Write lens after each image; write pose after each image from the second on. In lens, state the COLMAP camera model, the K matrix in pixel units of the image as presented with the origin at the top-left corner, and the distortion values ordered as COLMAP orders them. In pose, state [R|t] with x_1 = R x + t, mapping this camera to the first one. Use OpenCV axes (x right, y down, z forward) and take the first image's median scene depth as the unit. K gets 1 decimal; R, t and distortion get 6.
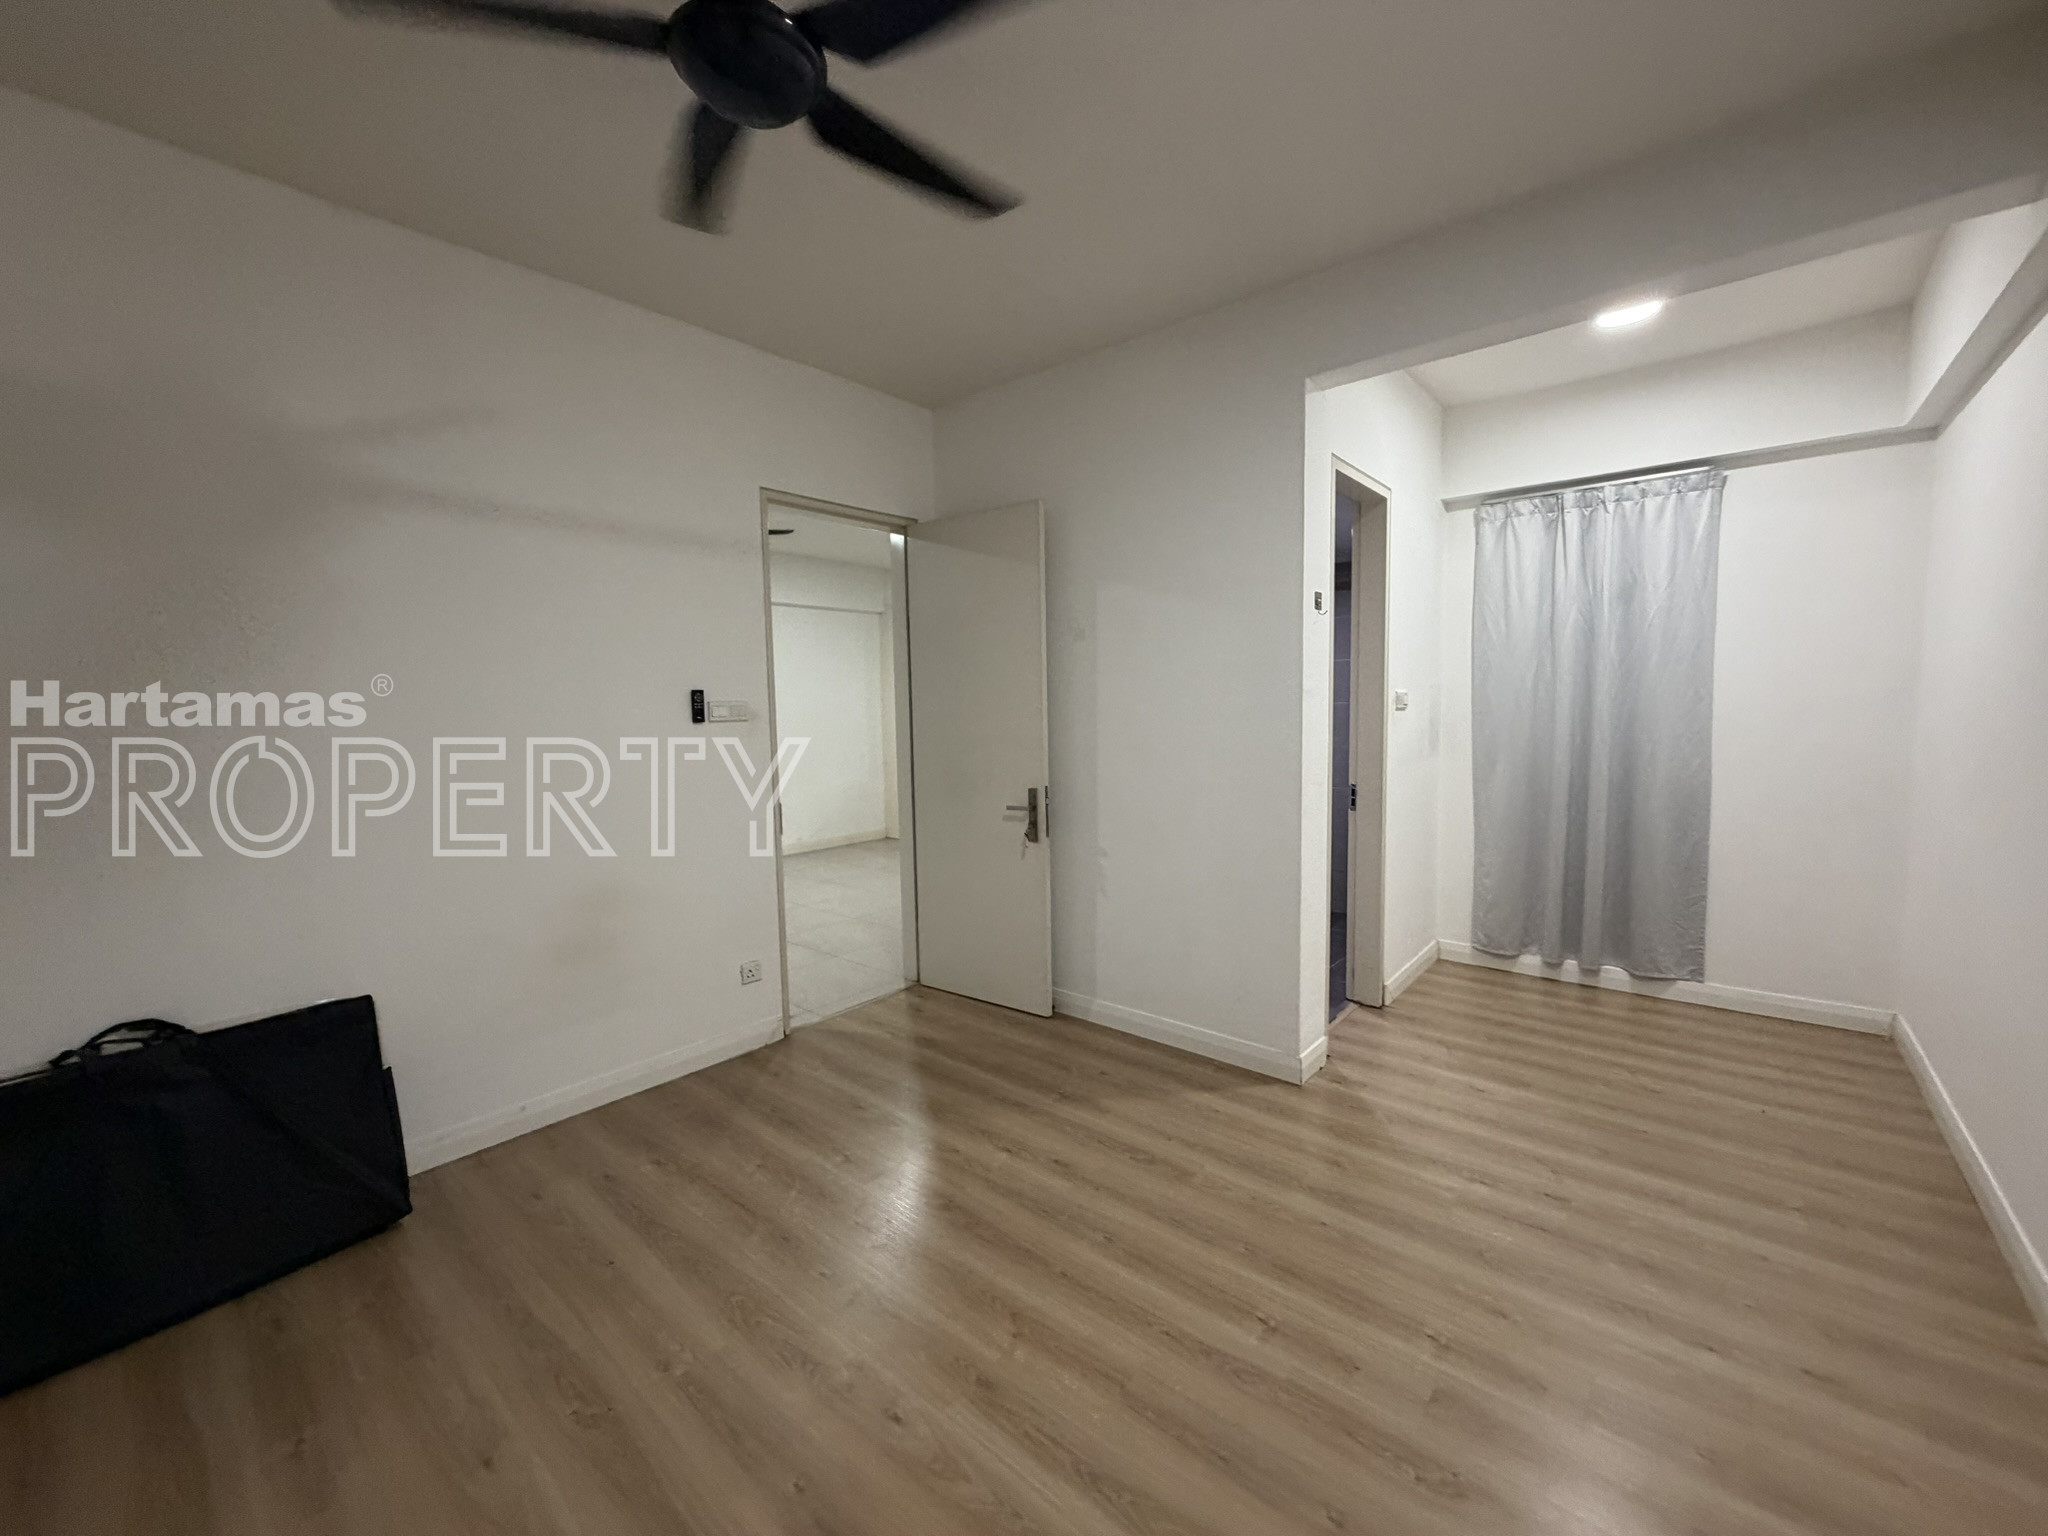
lens RADIAL K [[815.6, 0, 1020.8], [0, 815.6, 760.5], [0, 0, 1]] dist [-0.000464, 0.000554]
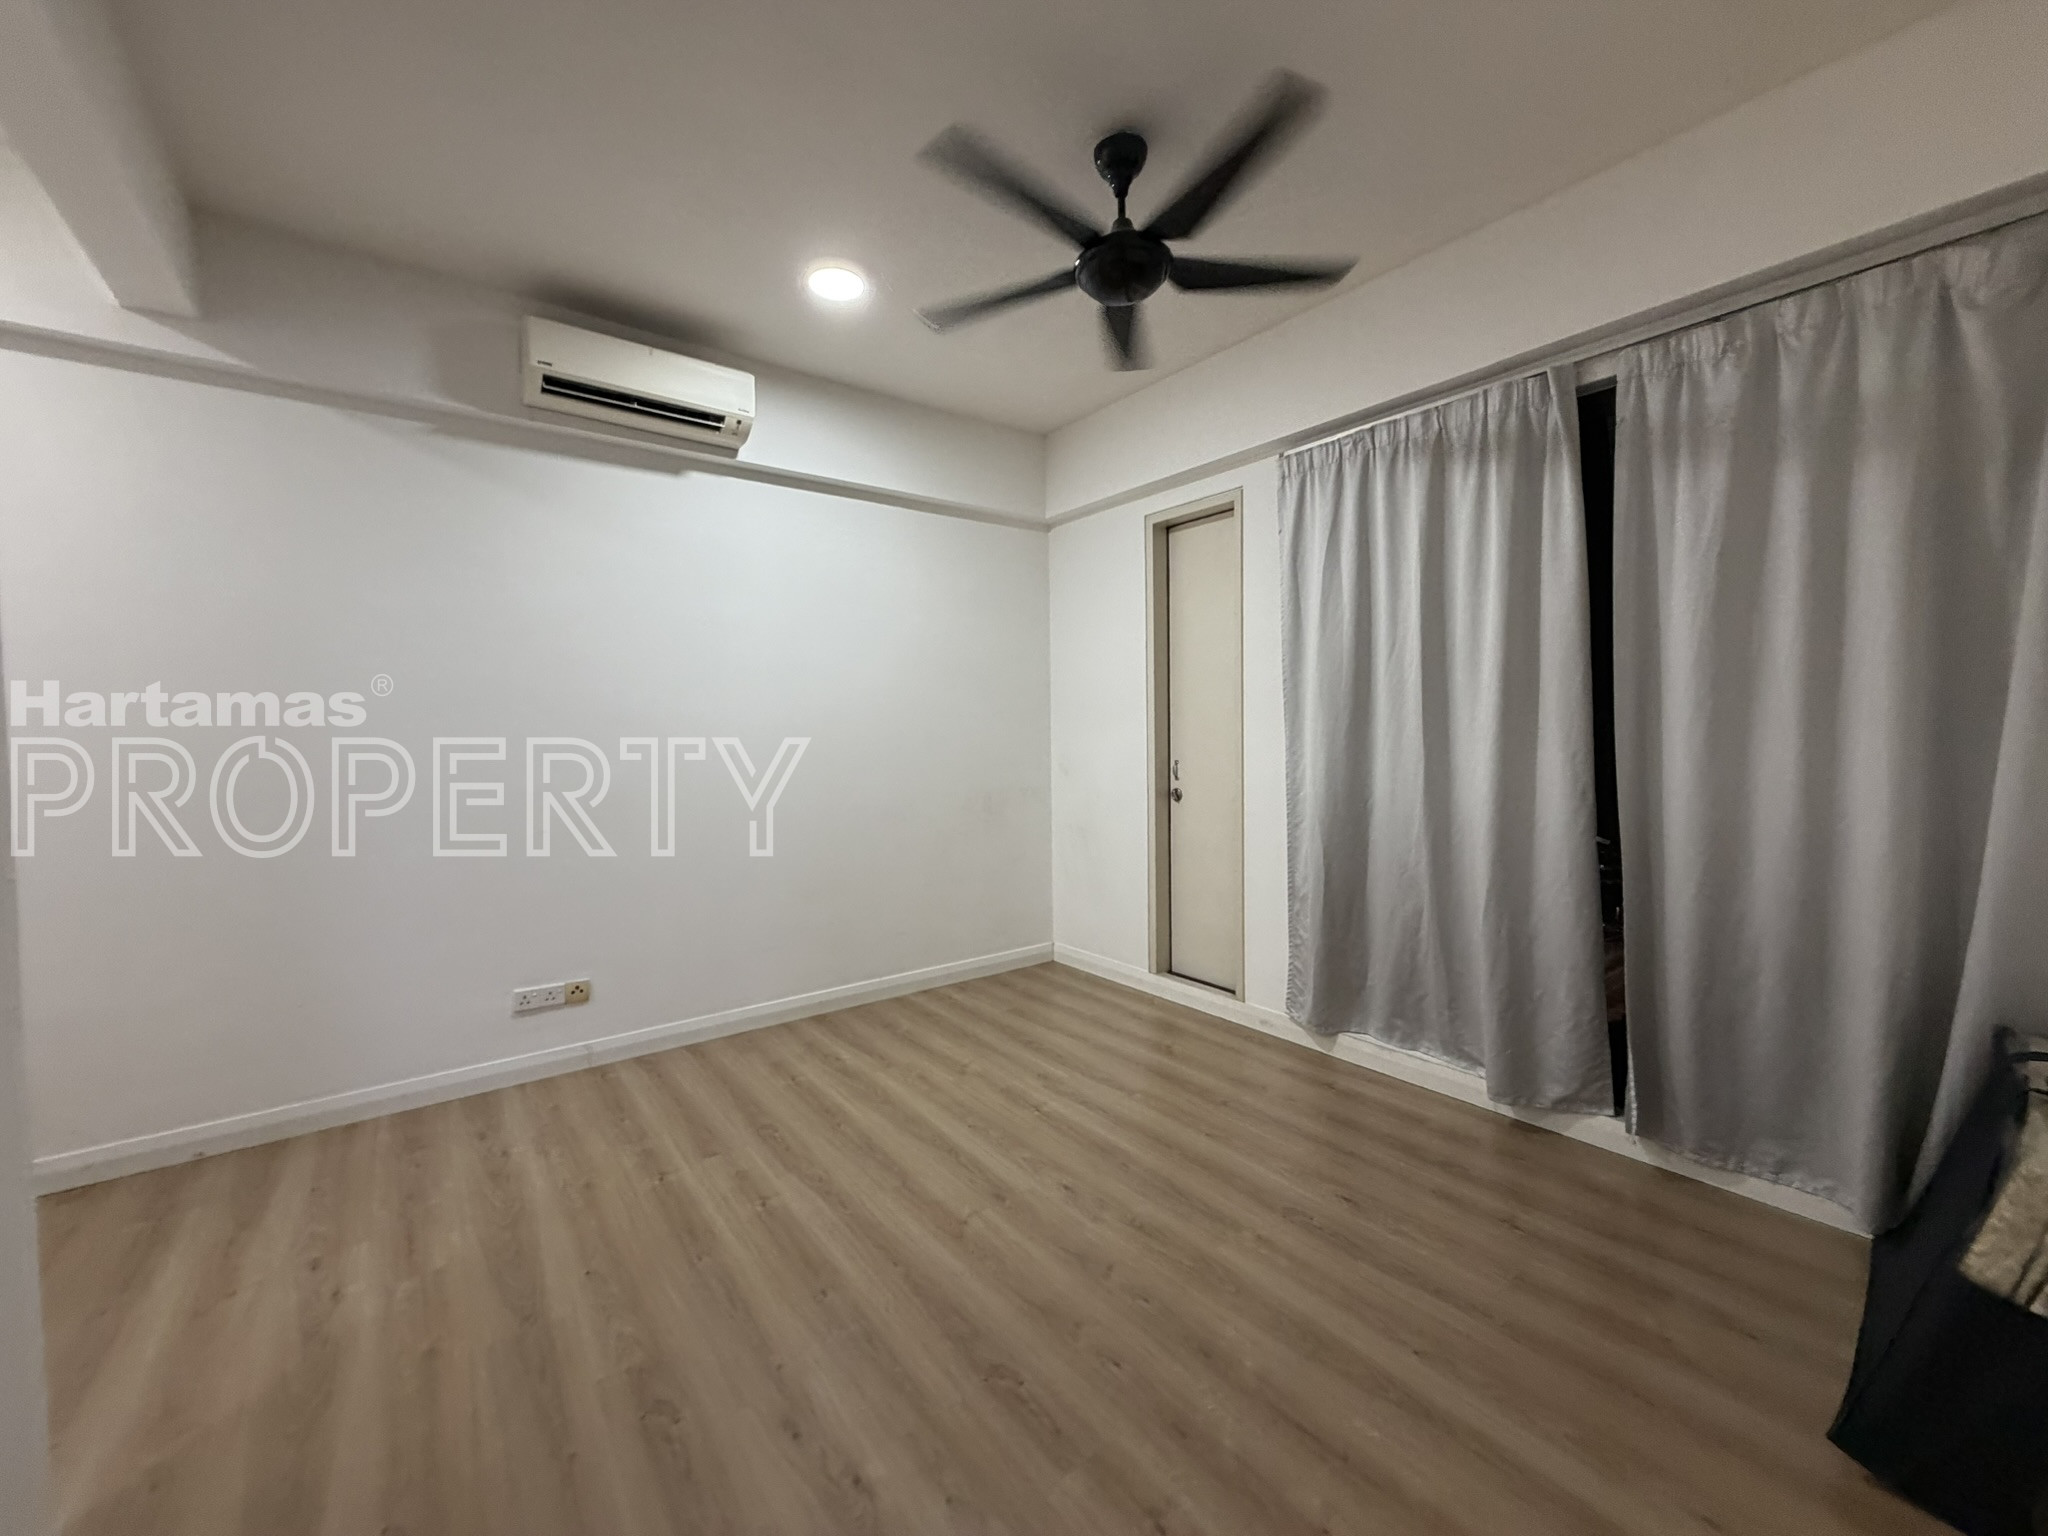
lens RADIAL K [[815.6, 0, 1020.8], [0, 815.6, 760.5], [0, 0, 1]] dist [-0.000464, 0.000554]
pose [[-0.977107, 0.018435, 0.211947, -0.174251], [0.039985, 0.994398, 0.097845, -0.034086], [-0.208956, 0.104080, -0.972371, 1.033880]]
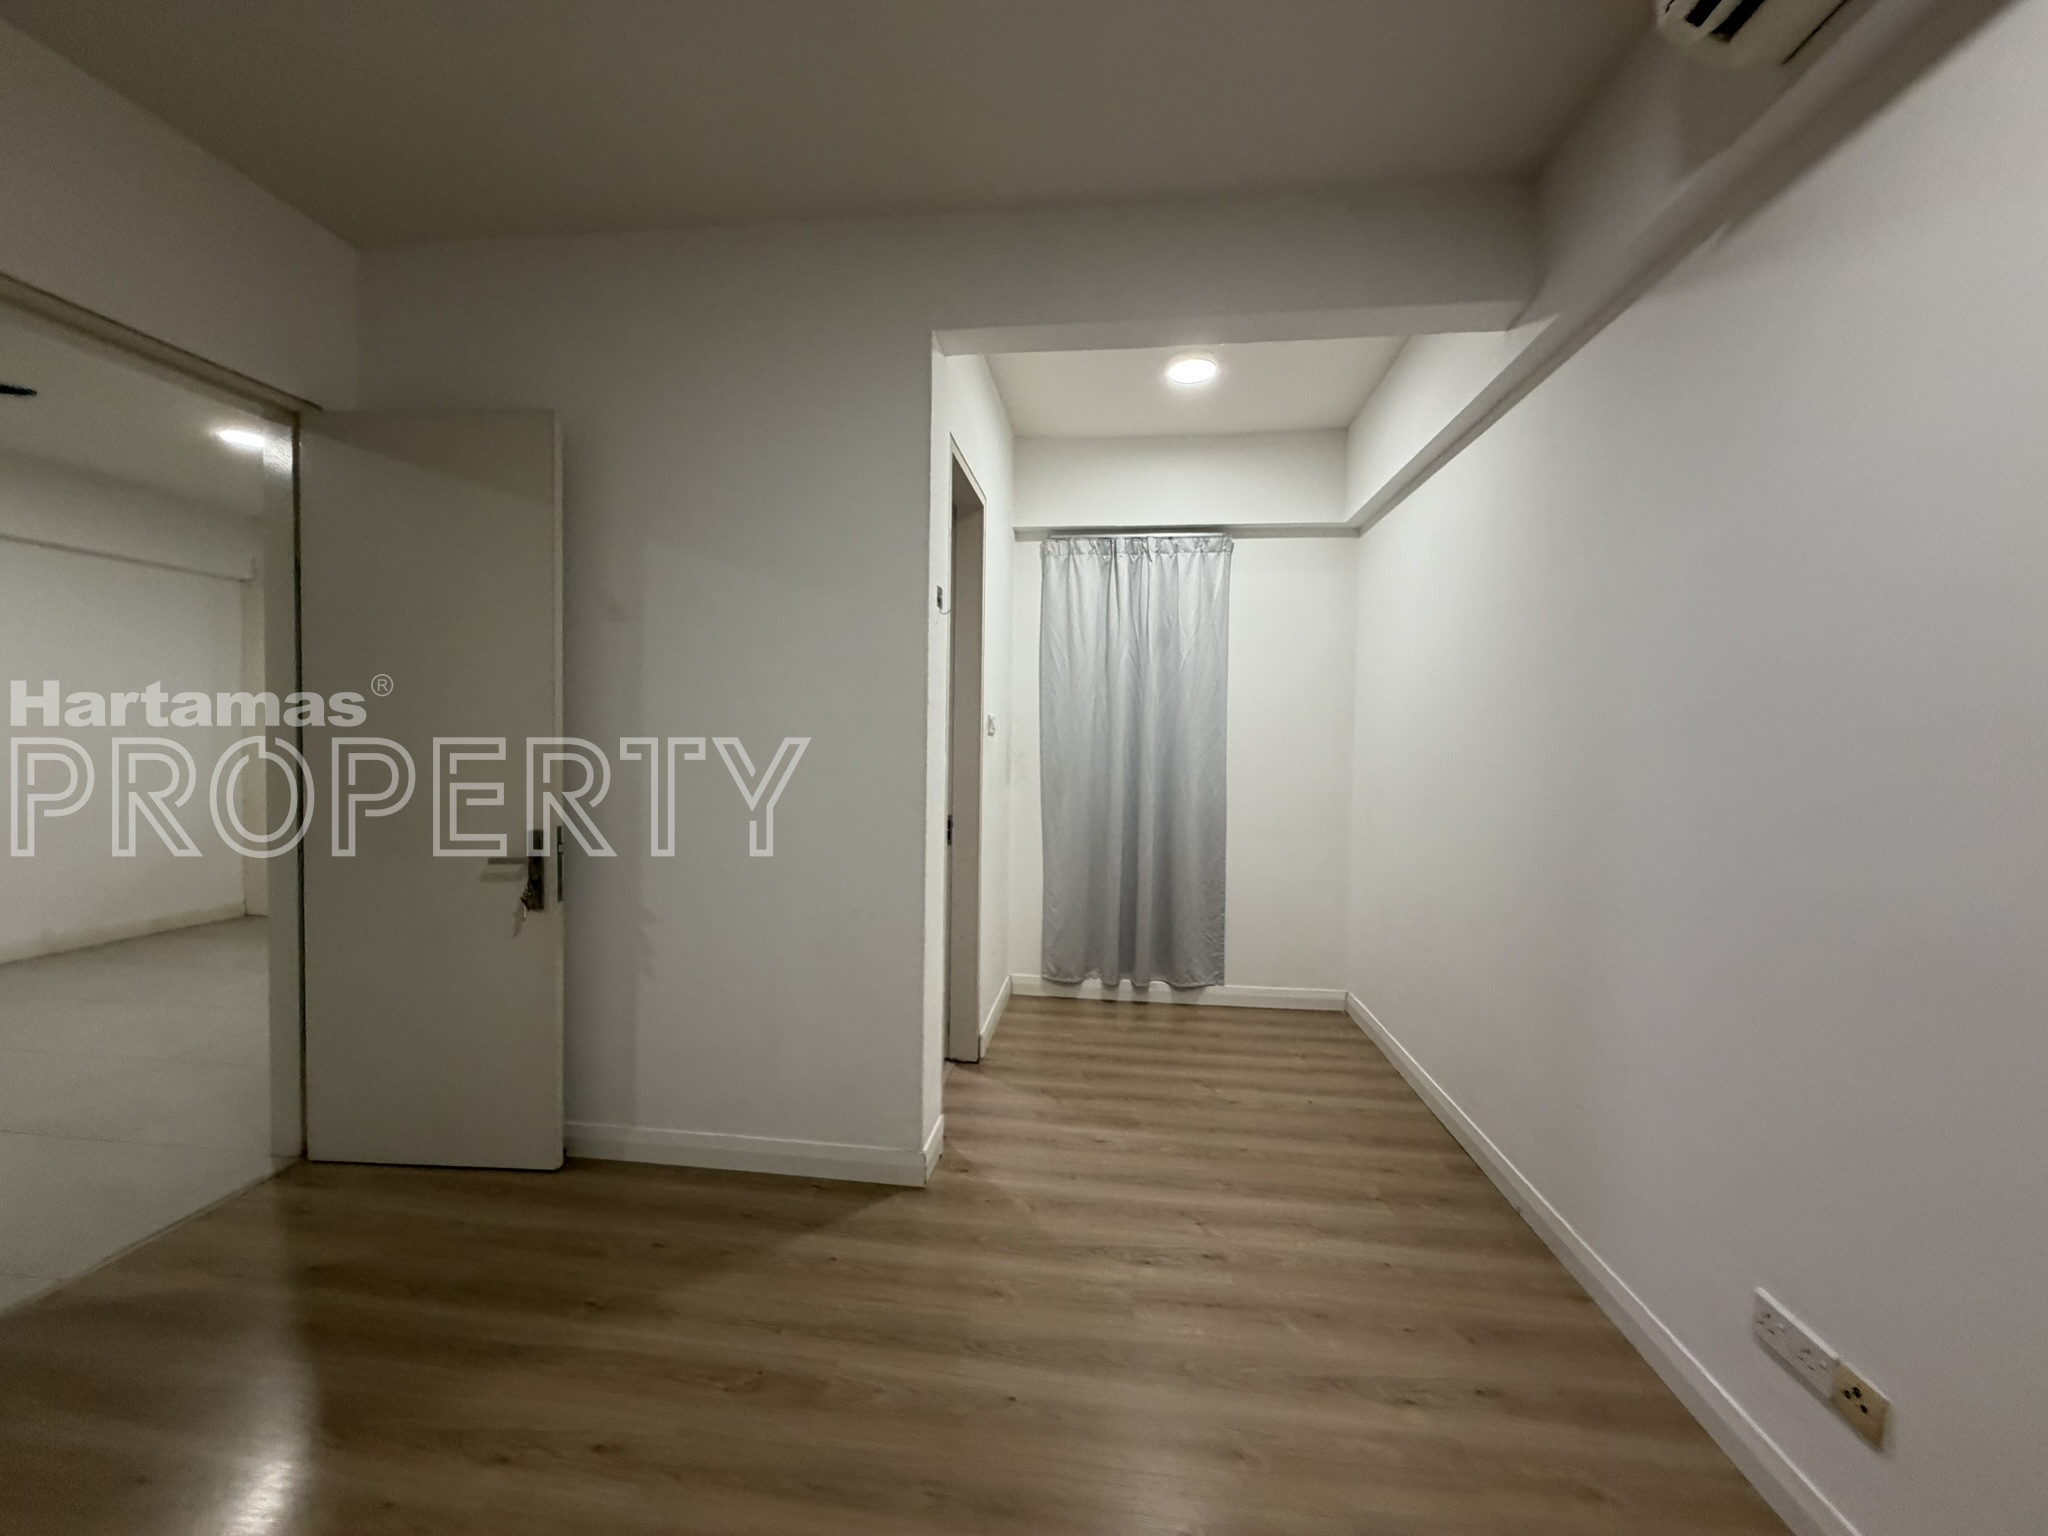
lens RADIAL K [[815.6, 0, 1020.8], [0, 815.6, 760.5], [0, 0, 1]] dist [-0.000464, 0.000554]
pose [[0.830064, 0.017756, 0.557386, -0.029401], [0.009305, 0.998913, -0.045678, 0.010895], [-0.557591, 0.043103, 0.828996, 0.211922]]
